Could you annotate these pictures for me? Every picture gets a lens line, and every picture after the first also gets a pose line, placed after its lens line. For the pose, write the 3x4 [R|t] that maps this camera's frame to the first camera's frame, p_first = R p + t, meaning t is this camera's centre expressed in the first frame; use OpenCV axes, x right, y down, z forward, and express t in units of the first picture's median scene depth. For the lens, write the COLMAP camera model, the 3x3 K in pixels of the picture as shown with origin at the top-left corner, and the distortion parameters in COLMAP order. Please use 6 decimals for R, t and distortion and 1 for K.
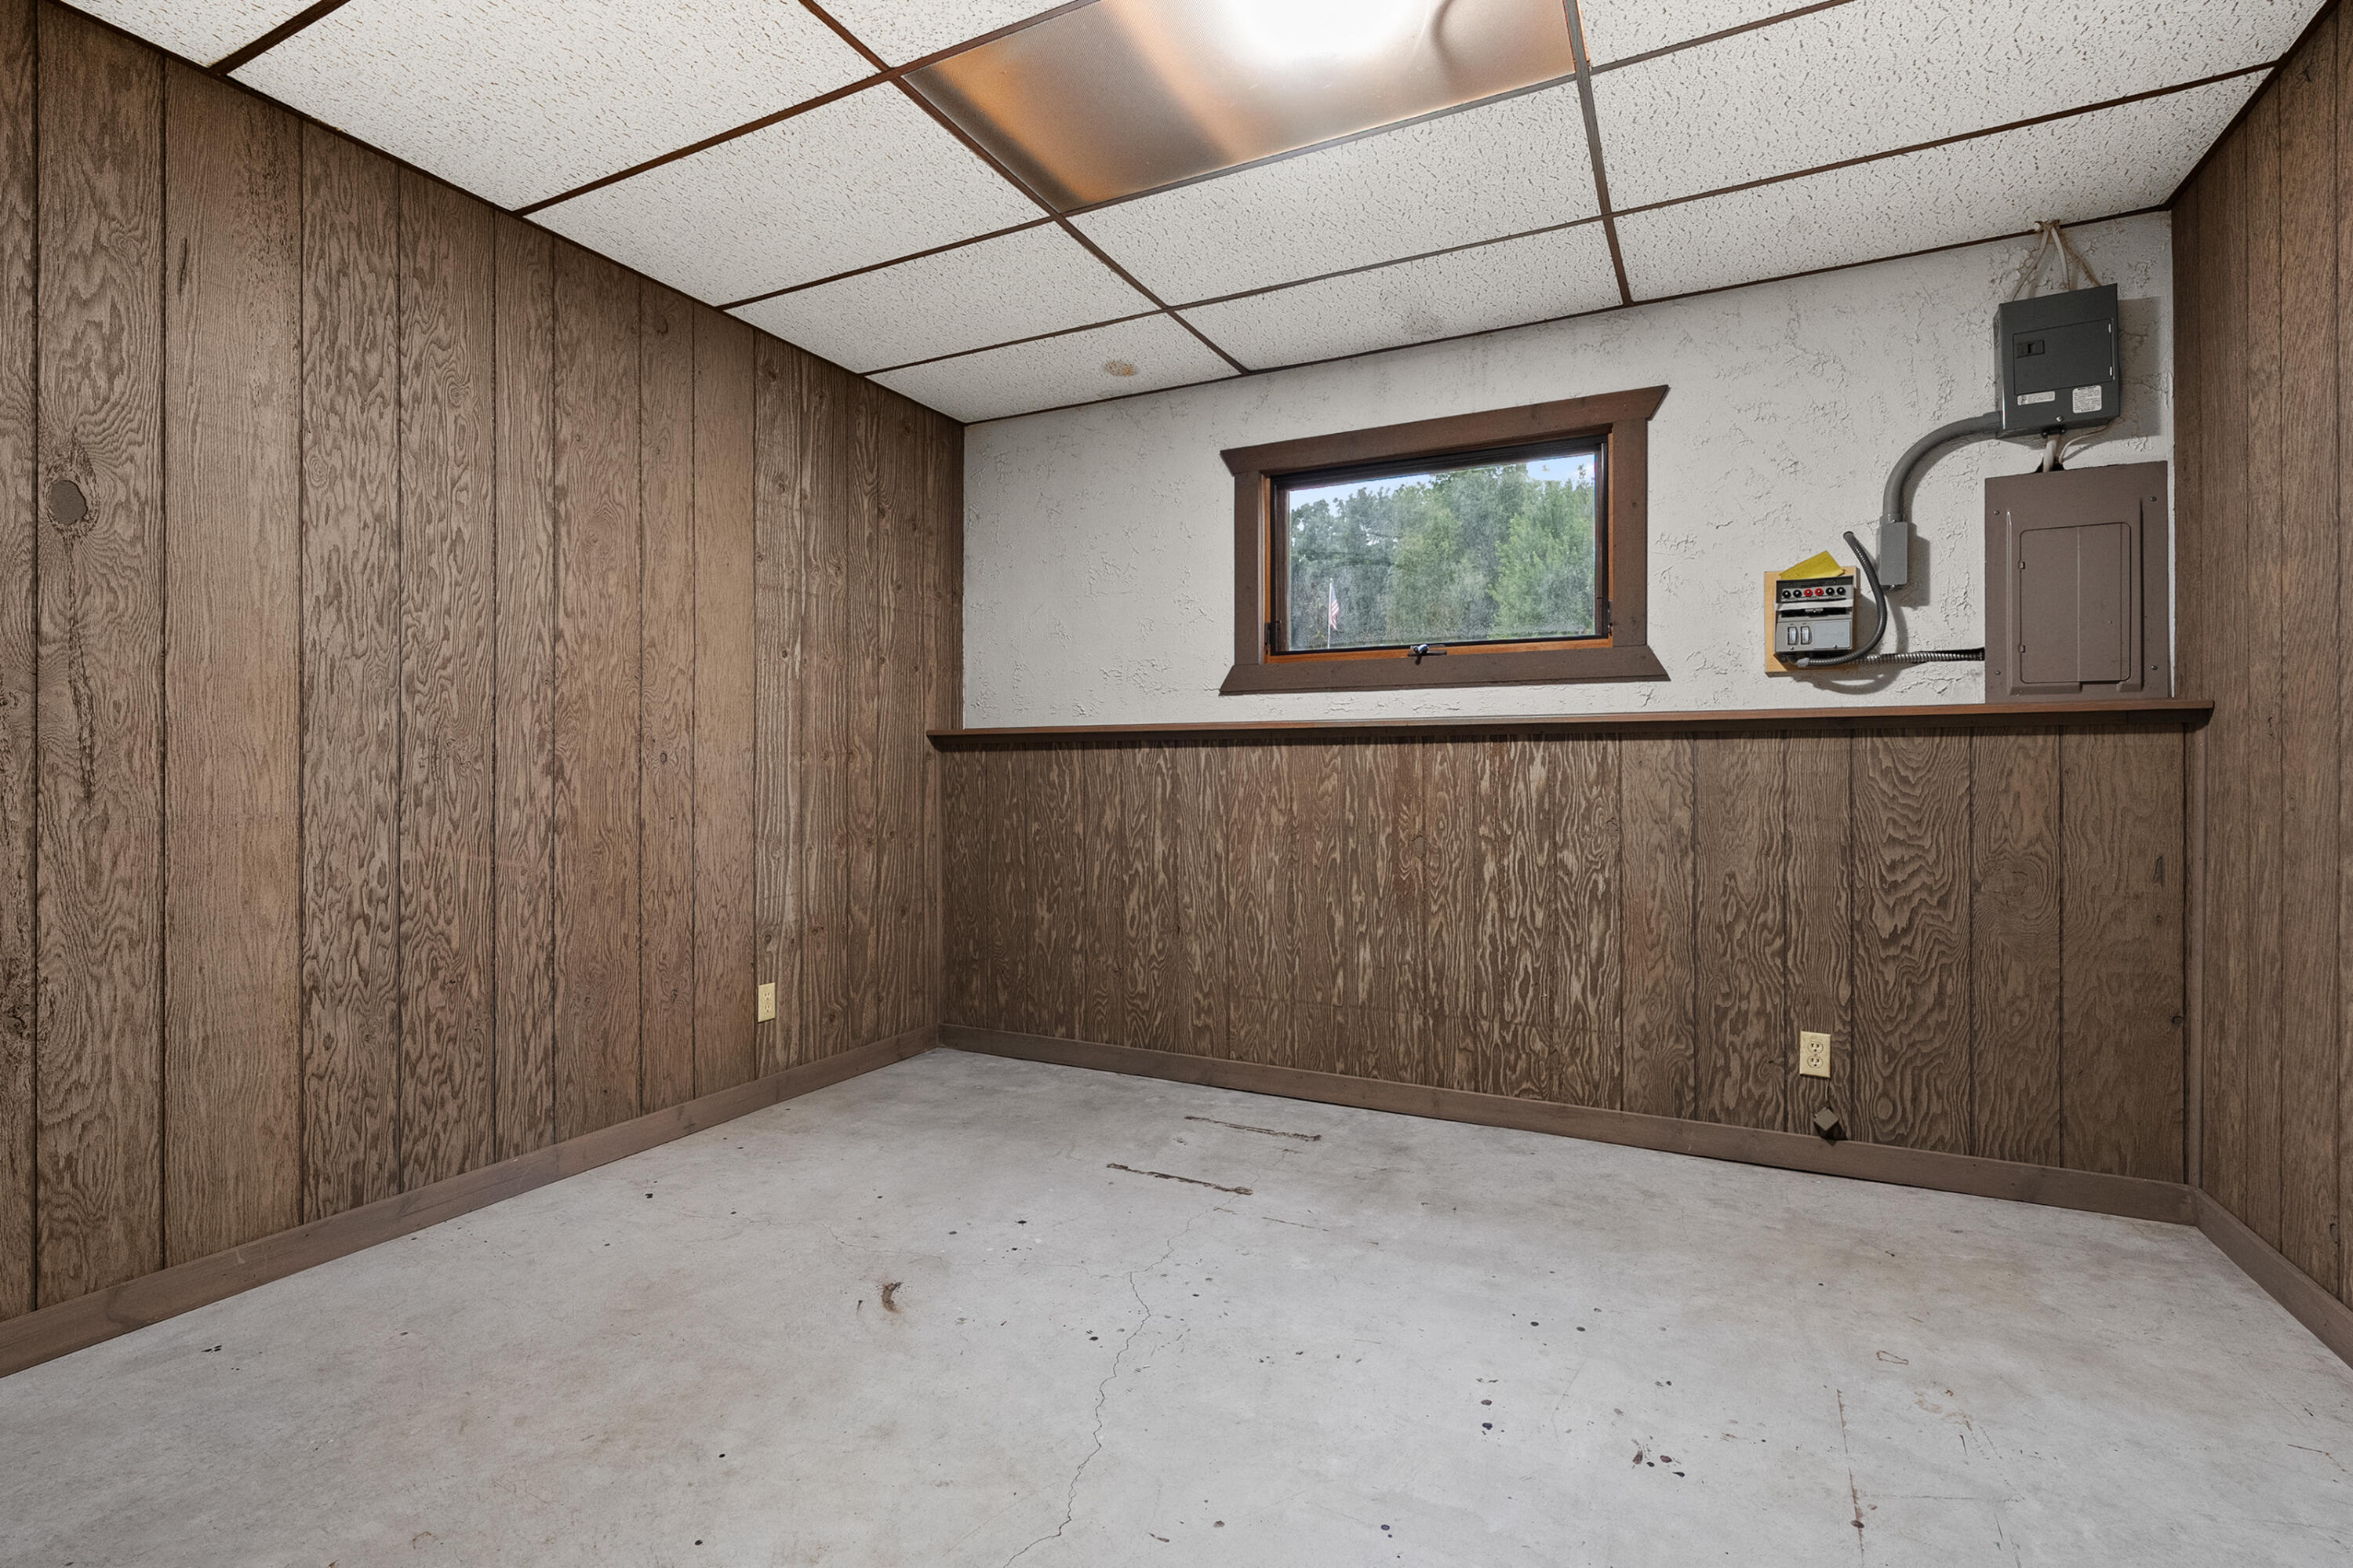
lens RADIAL K [[1056.5, 0, 1175.5], [0, 1056.5, 776.5], [0, 0, 1]] dist [-0.005431, 0.001208]
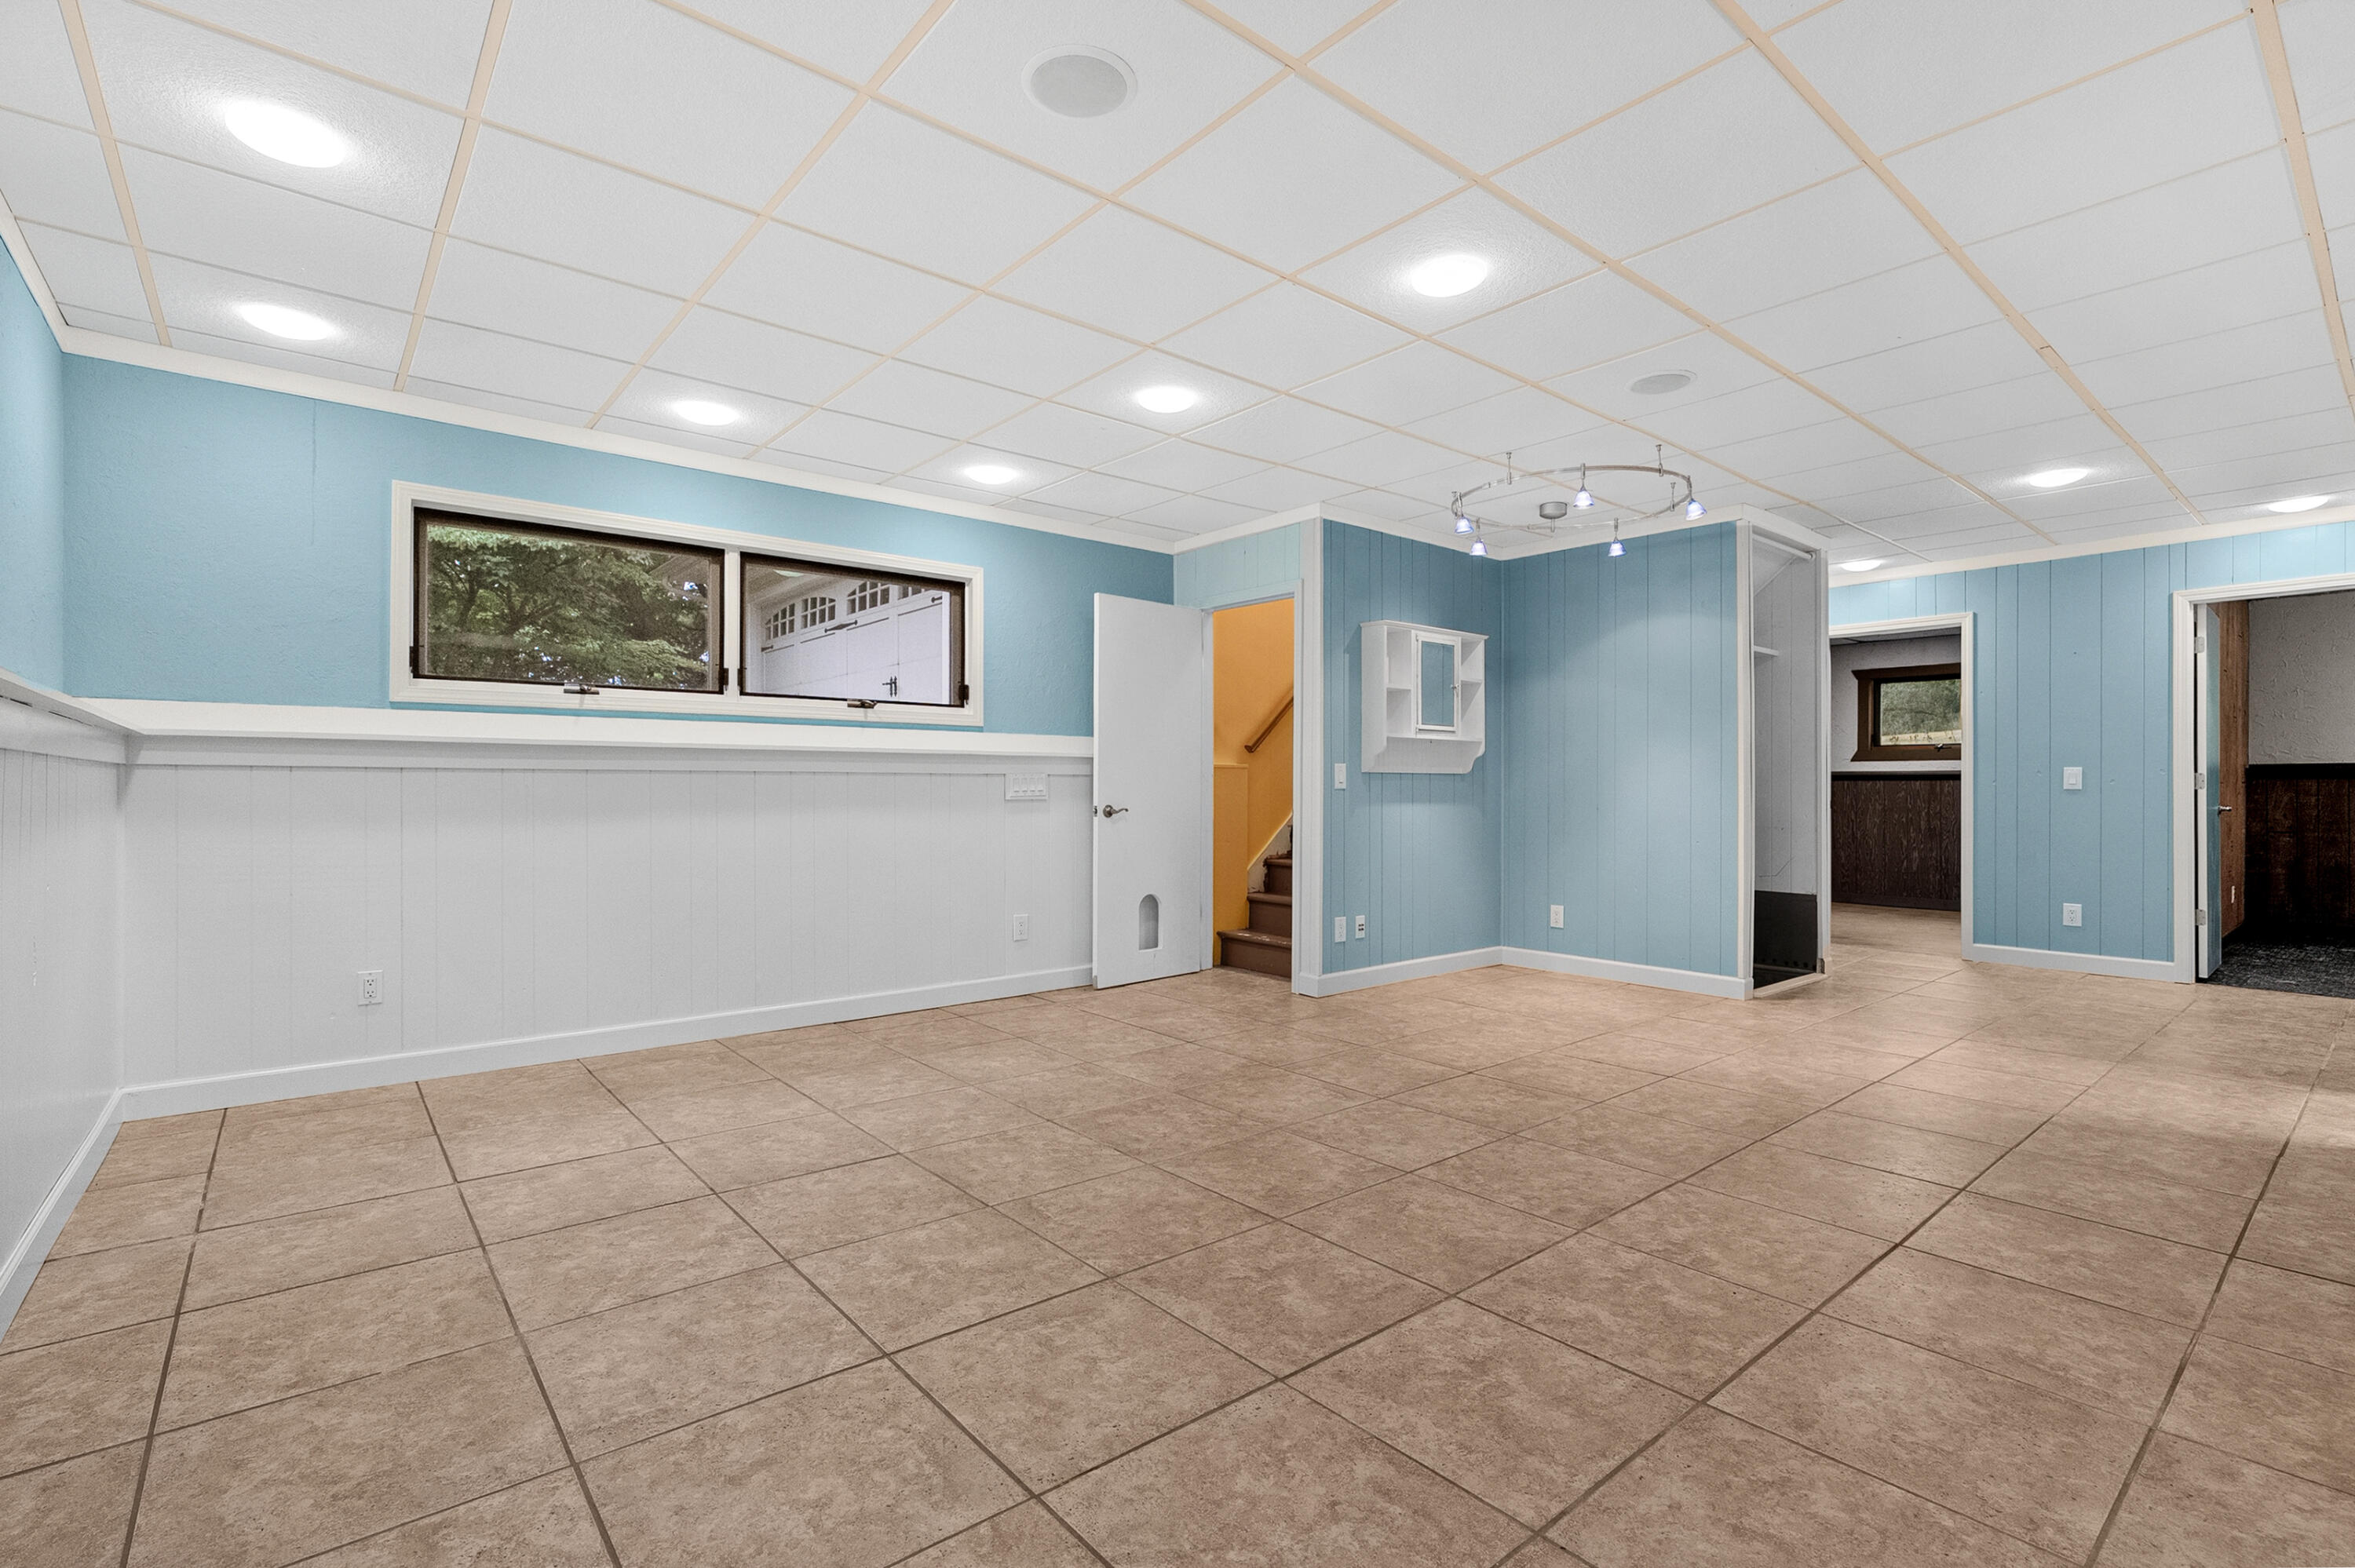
lens RADIAL K [[1057.2, 0, 1177.2], [0, 1057.2, 784.0], [0, 0, 1]] dist [-0.005431, 0.001208]
pose [[0.917554, 0.004151, -0.397590, -0.514809], [-0.006583, 0.999967, -0.004752, 0.005521], [0.397558, 0.006978, 0.917551, -2.389752]]
